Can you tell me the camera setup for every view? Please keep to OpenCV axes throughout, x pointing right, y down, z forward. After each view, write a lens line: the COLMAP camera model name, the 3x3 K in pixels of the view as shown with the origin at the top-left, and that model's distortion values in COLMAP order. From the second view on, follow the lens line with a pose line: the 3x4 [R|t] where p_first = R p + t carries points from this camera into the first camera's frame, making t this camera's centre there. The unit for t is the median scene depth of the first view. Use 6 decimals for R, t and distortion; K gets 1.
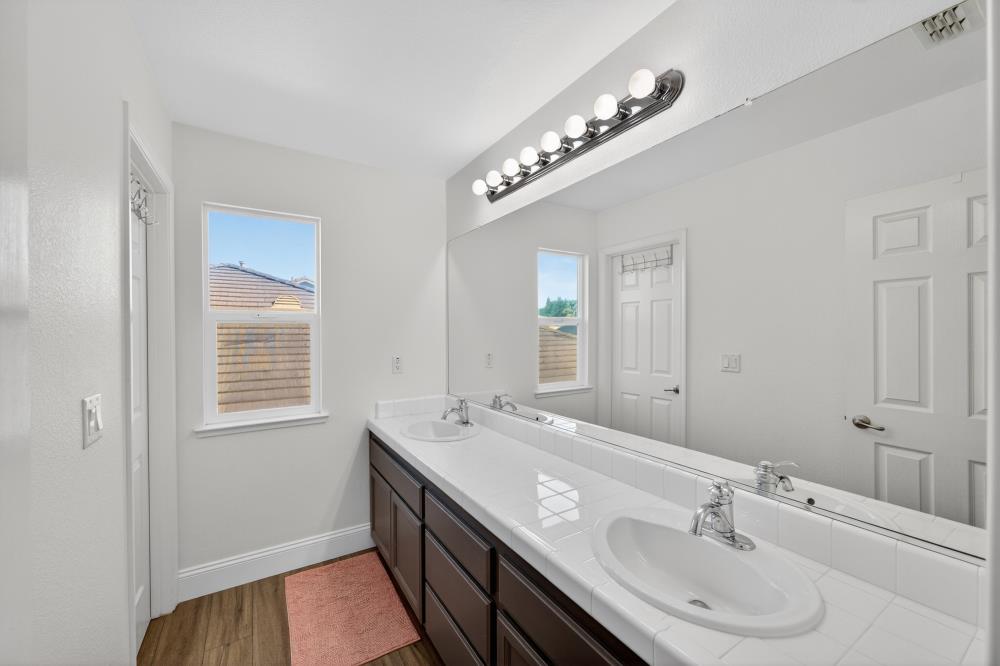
lens RADIAL K [[391.3, 0, 500.0], [0, 391.3, 333.0], [0, 0, 1]] dist [-0.001309, -0.000346]
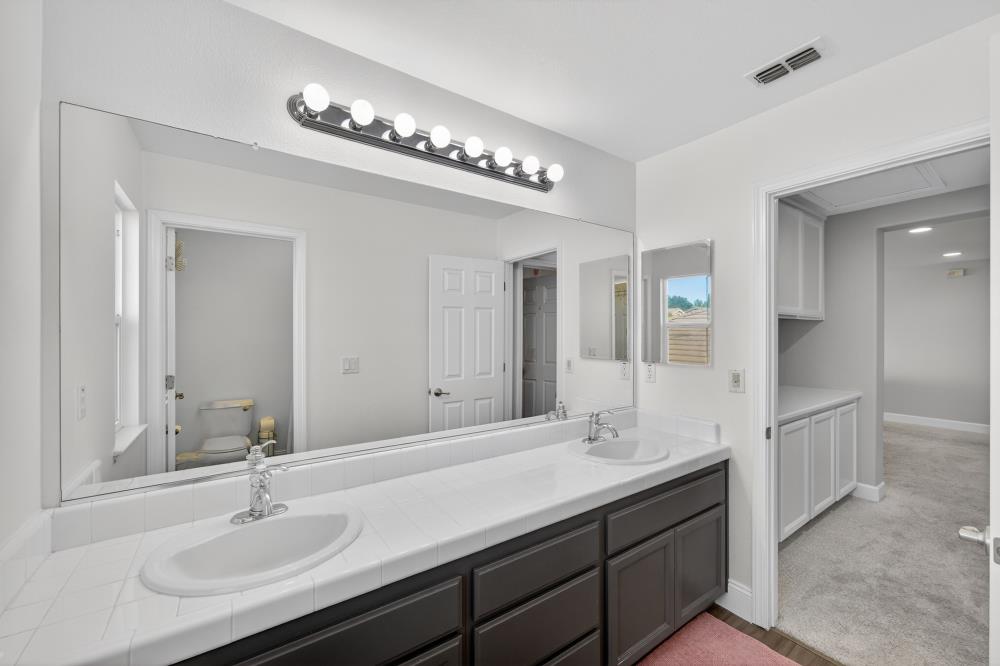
lens RADIAL K [[391.3, 0, 500.0], [0, 391.3, 333.0], [0, 0, 1]] dist [-0.001309, -0.000346]
pose [[-0.029263, -0.000954, 0.999571, -0.781097], [0.005052, 0.999987, 0.001102, -0.022420], [-0.999559, 0.005082, -0.029258, 0.854678]]
